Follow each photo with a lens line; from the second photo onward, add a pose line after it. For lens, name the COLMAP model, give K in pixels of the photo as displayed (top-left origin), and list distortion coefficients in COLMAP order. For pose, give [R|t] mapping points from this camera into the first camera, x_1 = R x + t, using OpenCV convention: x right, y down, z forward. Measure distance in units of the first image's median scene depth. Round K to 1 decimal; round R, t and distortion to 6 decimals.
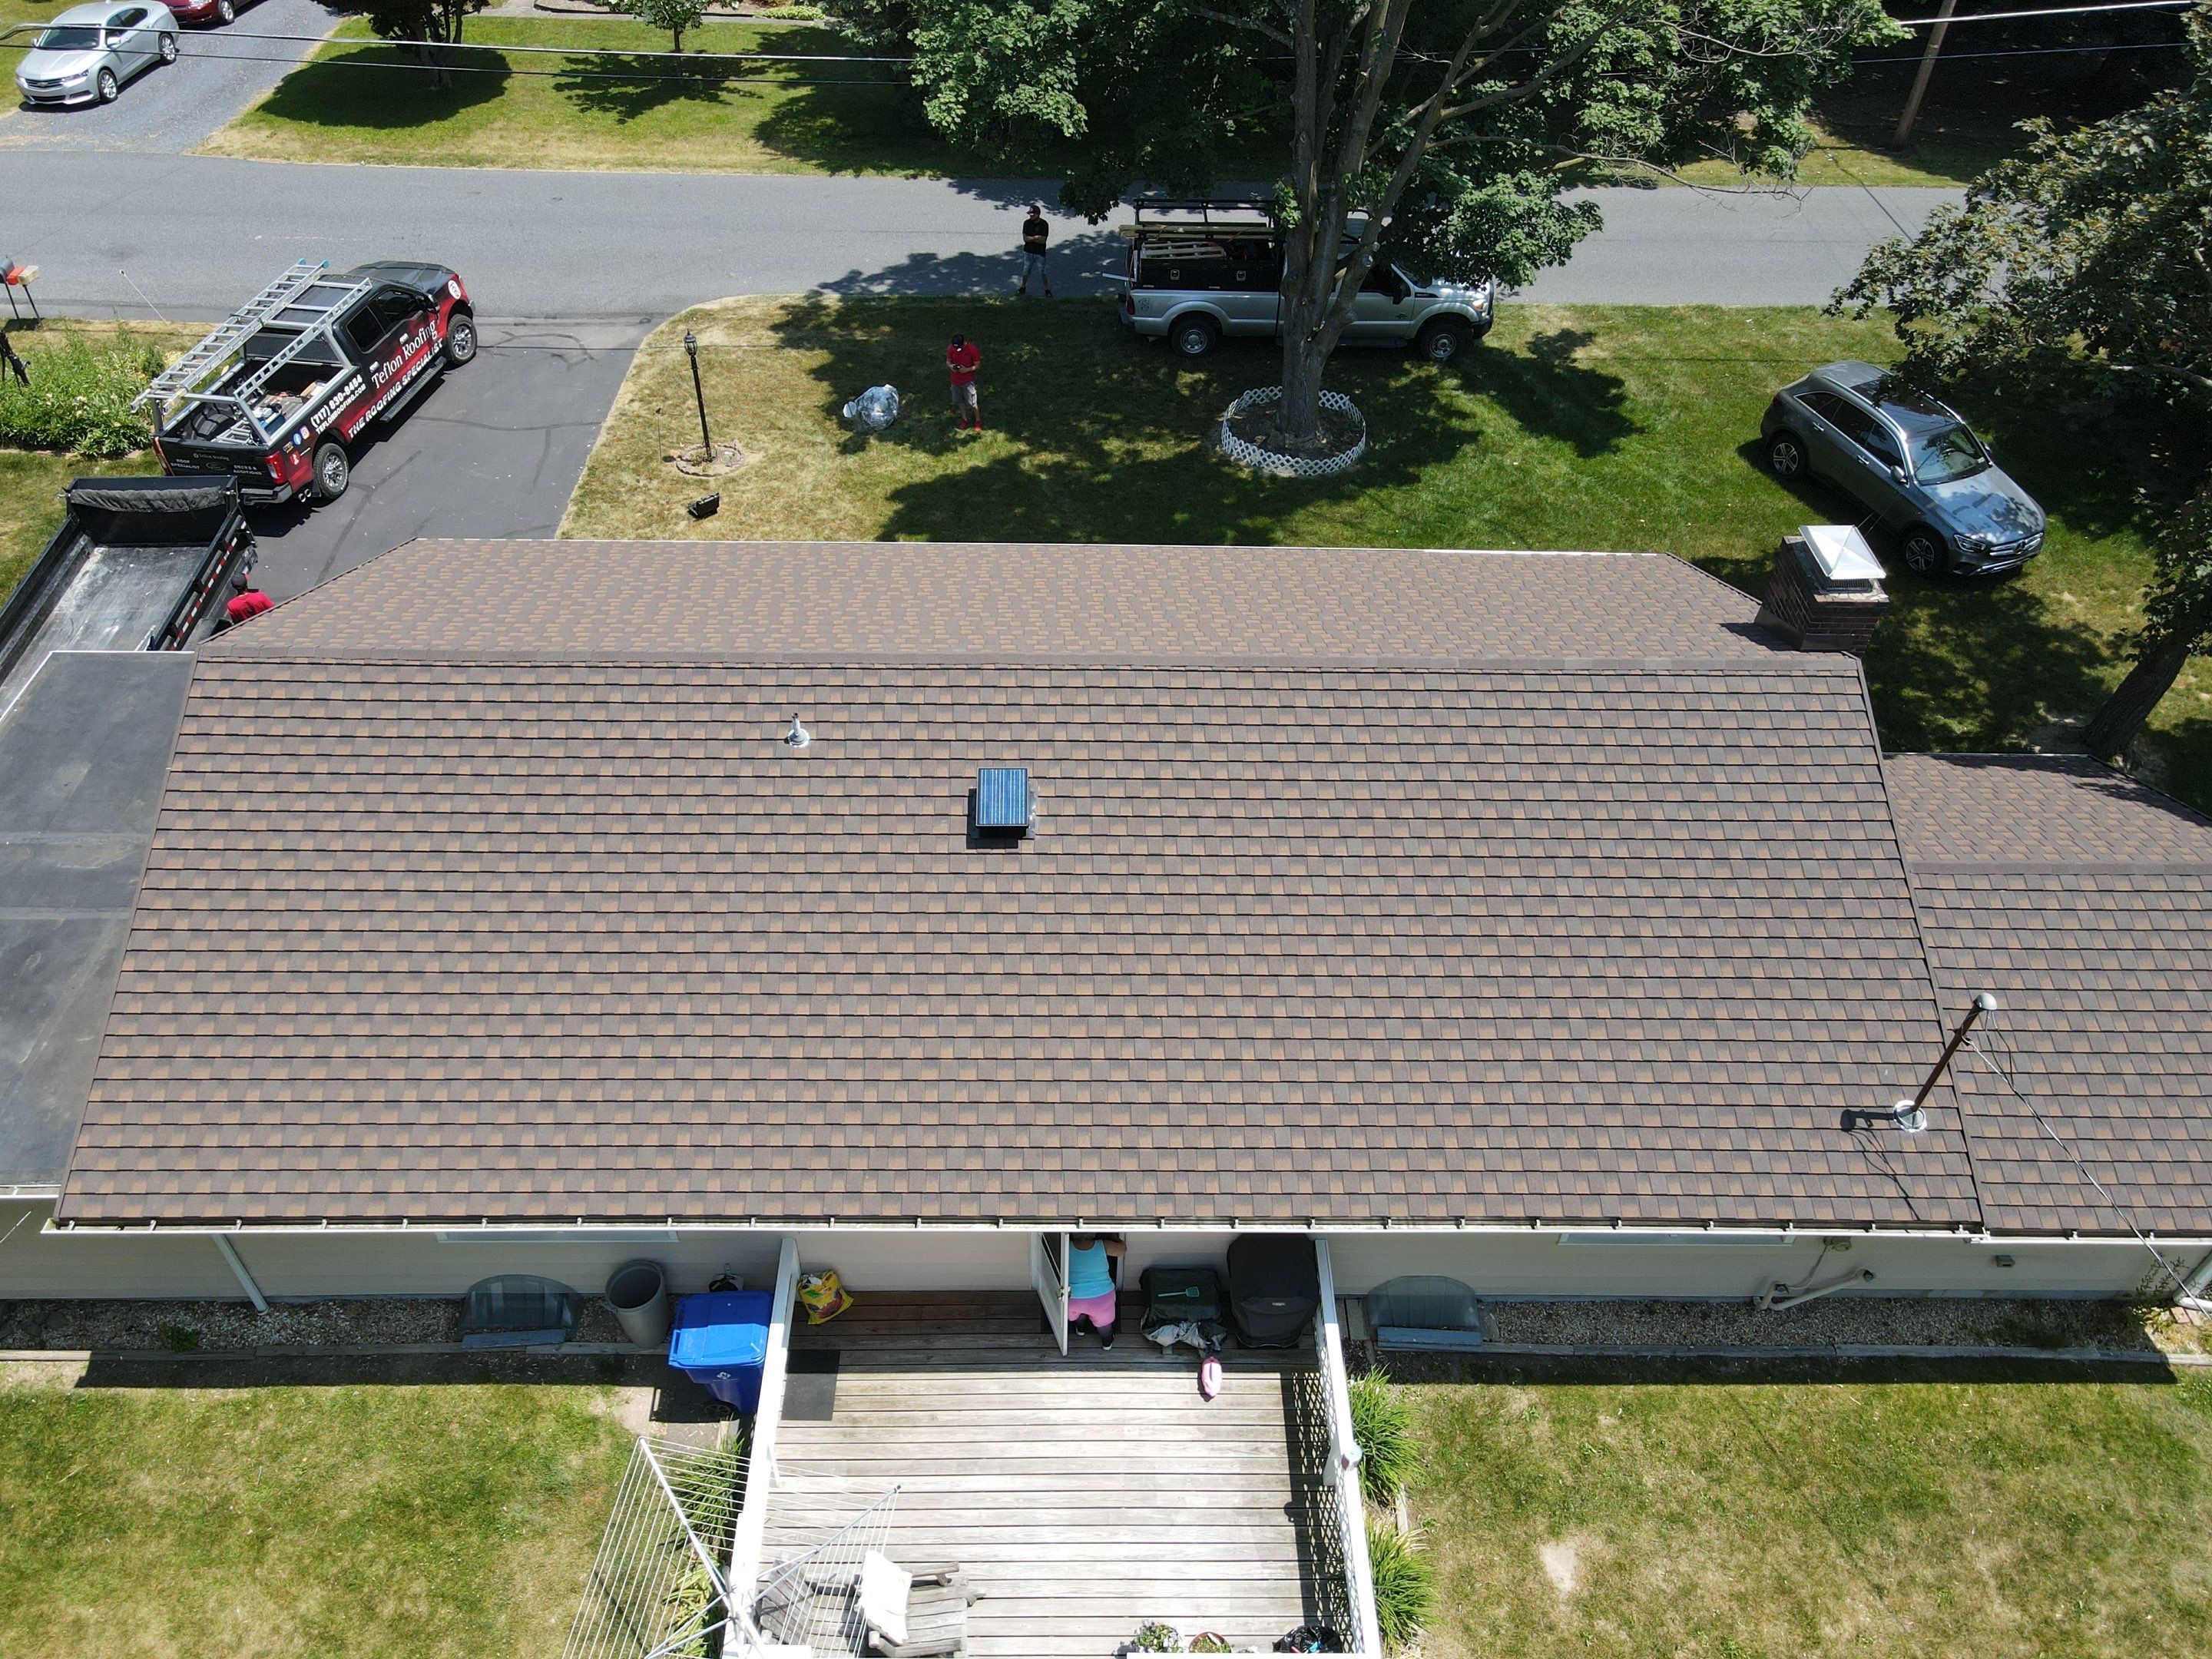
lens RADIAL K [[1628.0, 0, 1106.0], [0, 1628.0, 829.5], [0, 0, 1]] dist [0.015268, 0.009417]
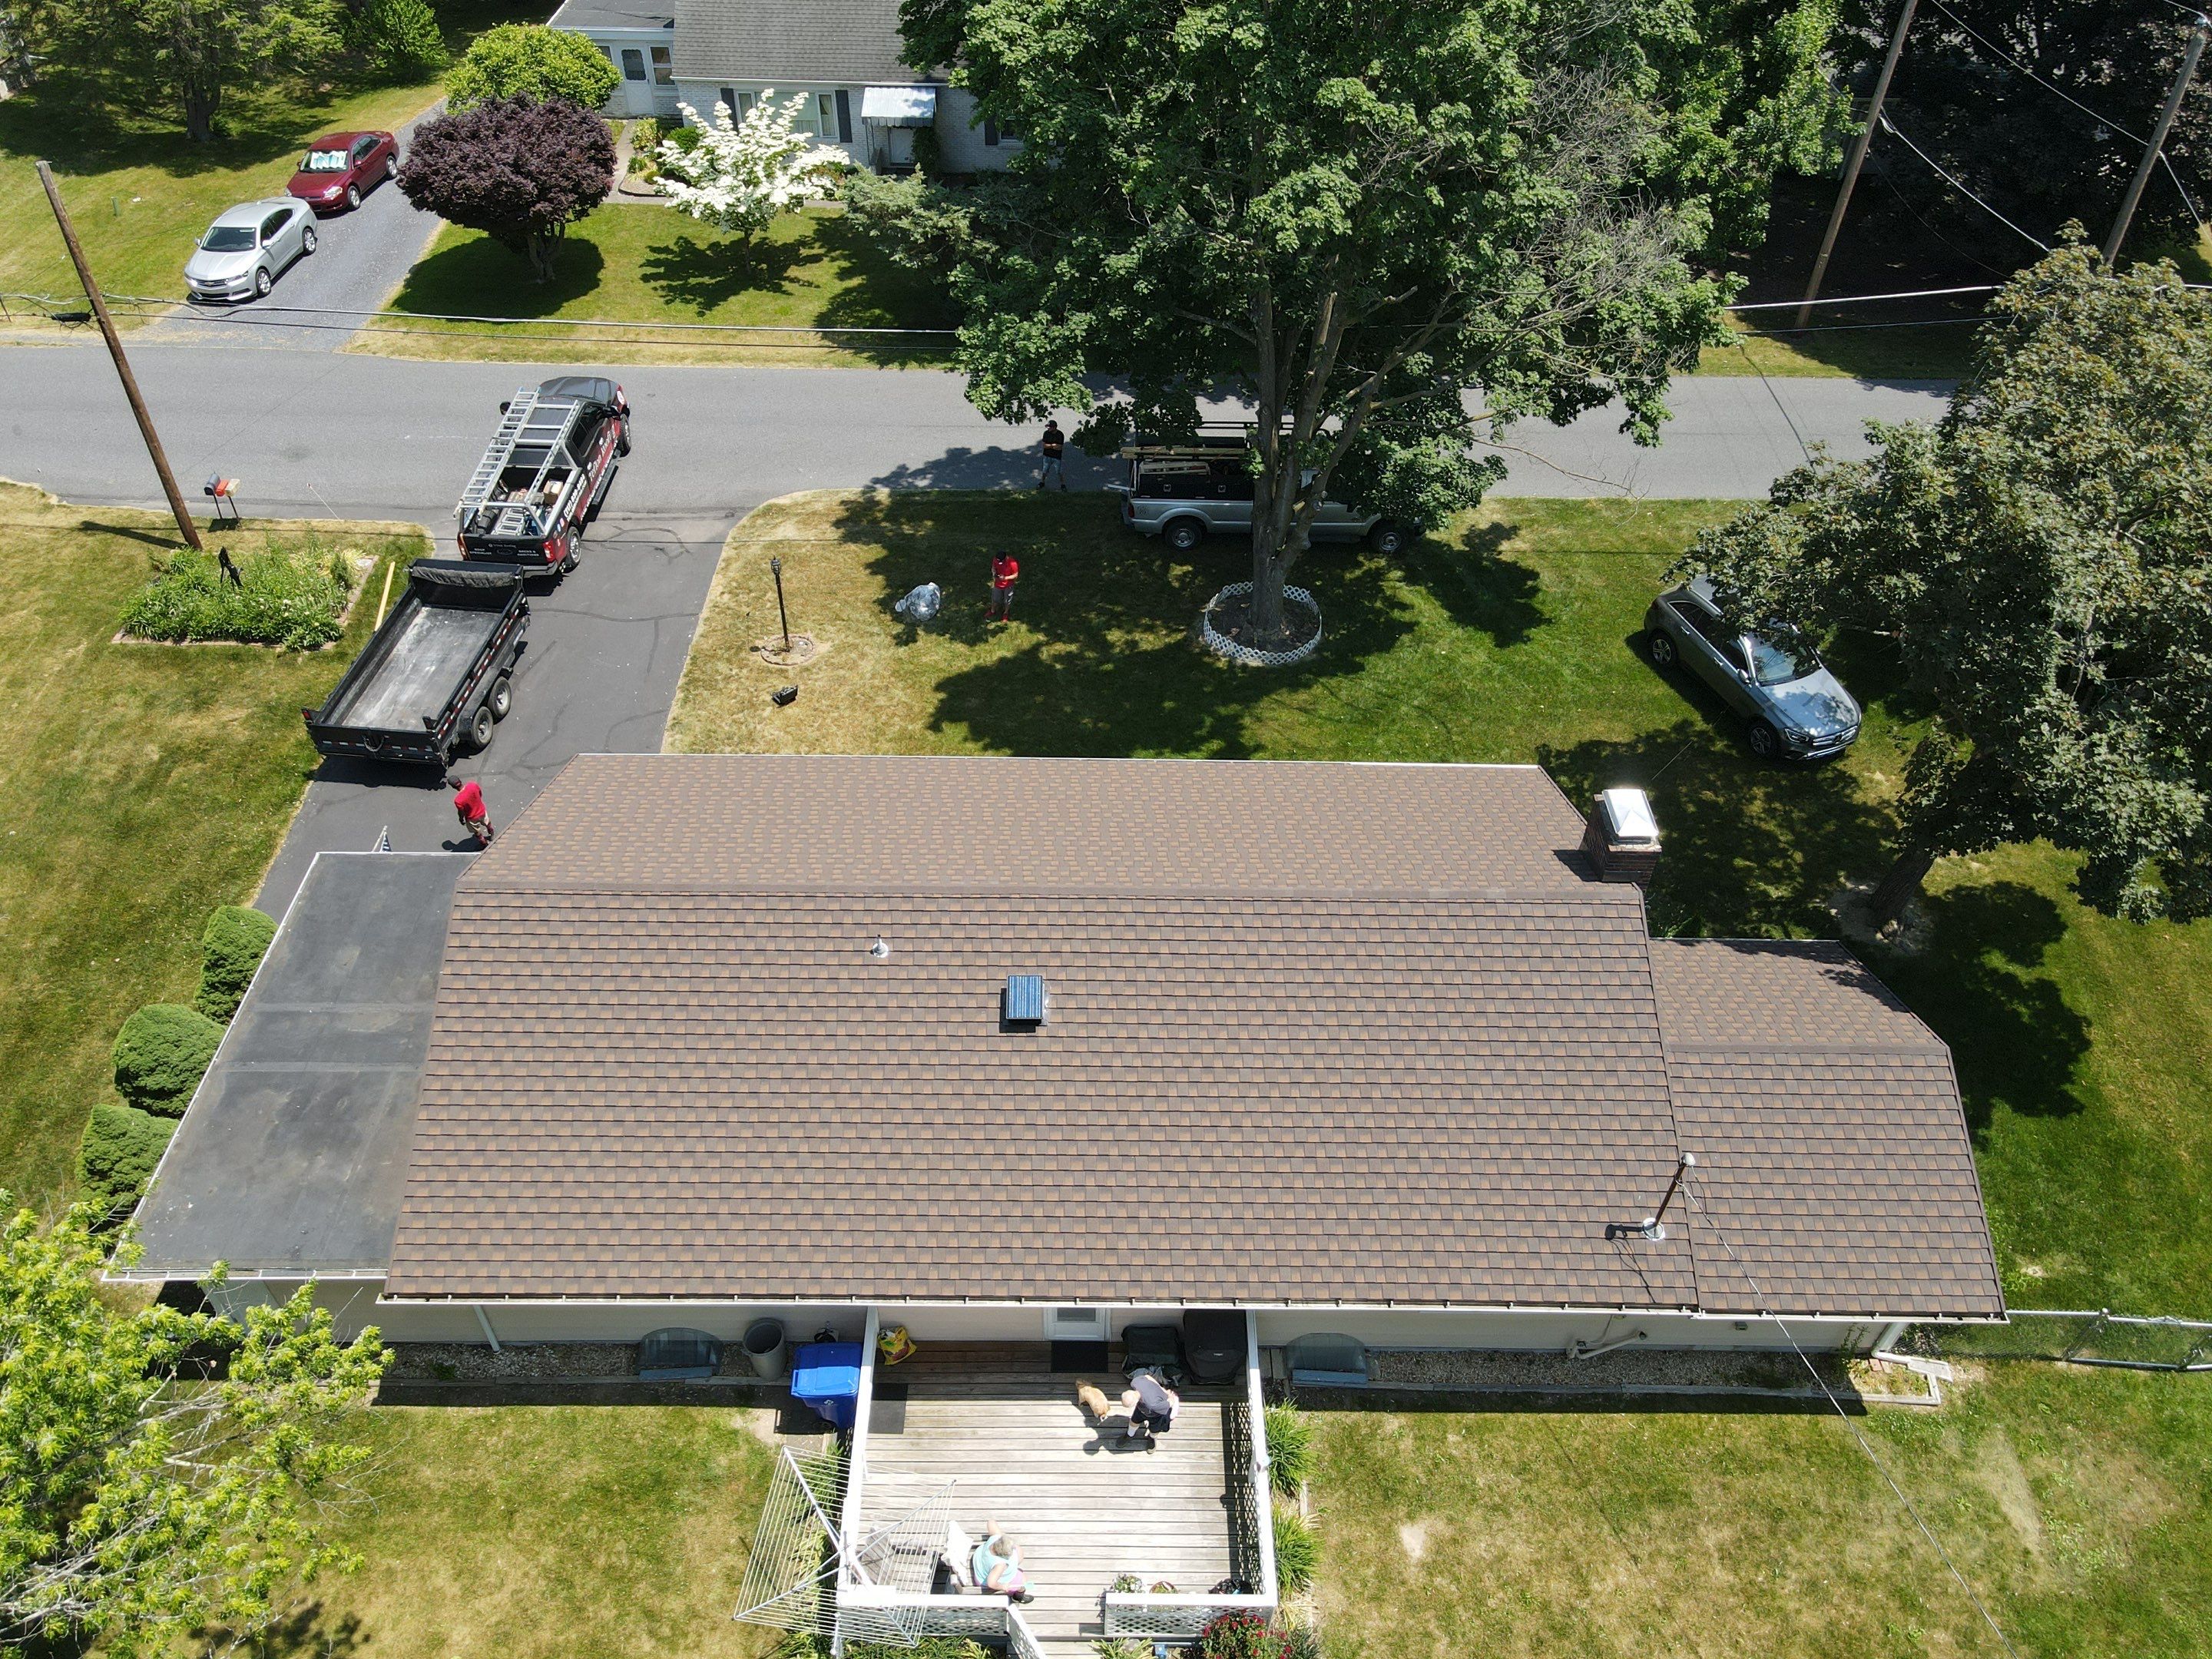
lens RADIAL K [[1640.3, 0, 1106.0], [0, 1640.3, 829.5], [0, 0, 1]] dist [-0.005536, 0.066131]
pose [[0.999917, 0.004176, -0.012217, 0.023550], [-0.004148, 0.999989, 0.002330, -0.165977], [0.012226, -0.002279, 0.999923, -0.419790]]
